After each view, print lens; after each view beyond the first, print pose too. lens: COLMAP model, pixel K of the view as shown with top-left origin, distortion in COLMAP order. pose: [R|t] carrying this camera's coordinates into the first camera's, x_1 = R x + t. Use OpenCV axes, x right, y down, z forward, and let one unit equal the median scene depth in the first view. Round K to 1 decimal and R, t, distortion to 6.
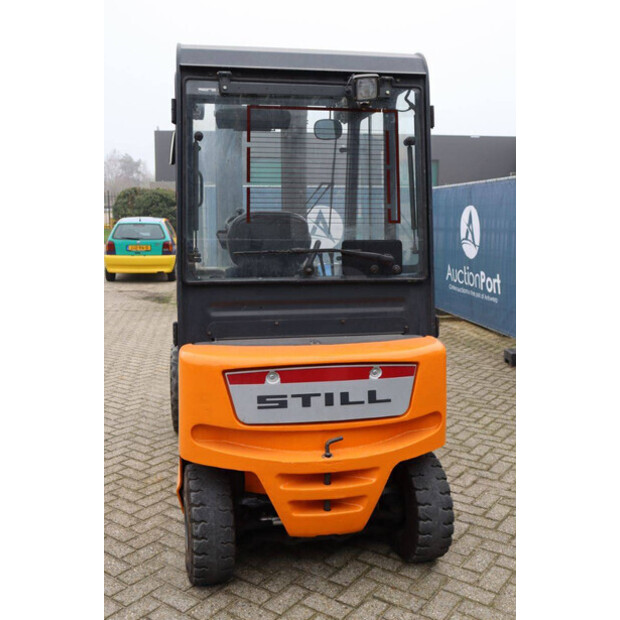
lens RADIAL K [[653.0, 0, 312.5], [0, 653.0, 307.5], [0, 0, 1]] dist [-0.027110, 0.000000]
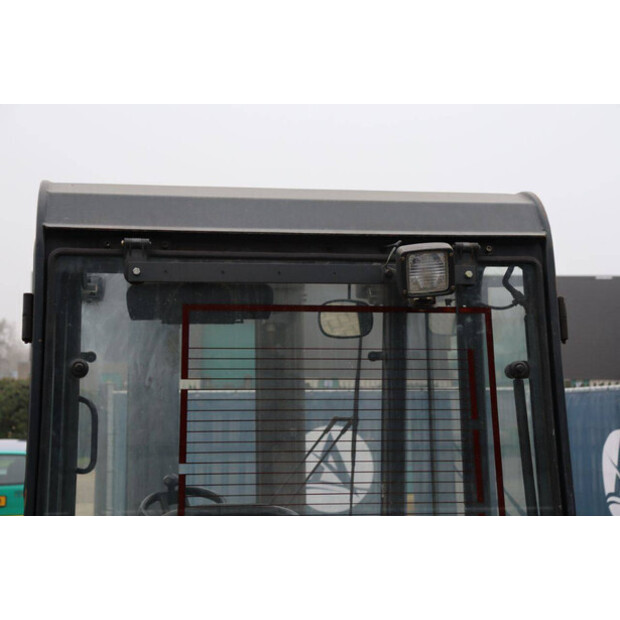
lens RADIAL K [[1179.4, 0, 316.7], [0, 1179.4, 312.1], [0, 0, 1]] dist [0.218883, 0.000000]
pose [[0.999963, -0.008139, 0.002698, -0.002243], [0.008538, 0.974231, -0.225390, -0.103969], [-0.000794, 0.225404, 0.974265, 0.137174]]
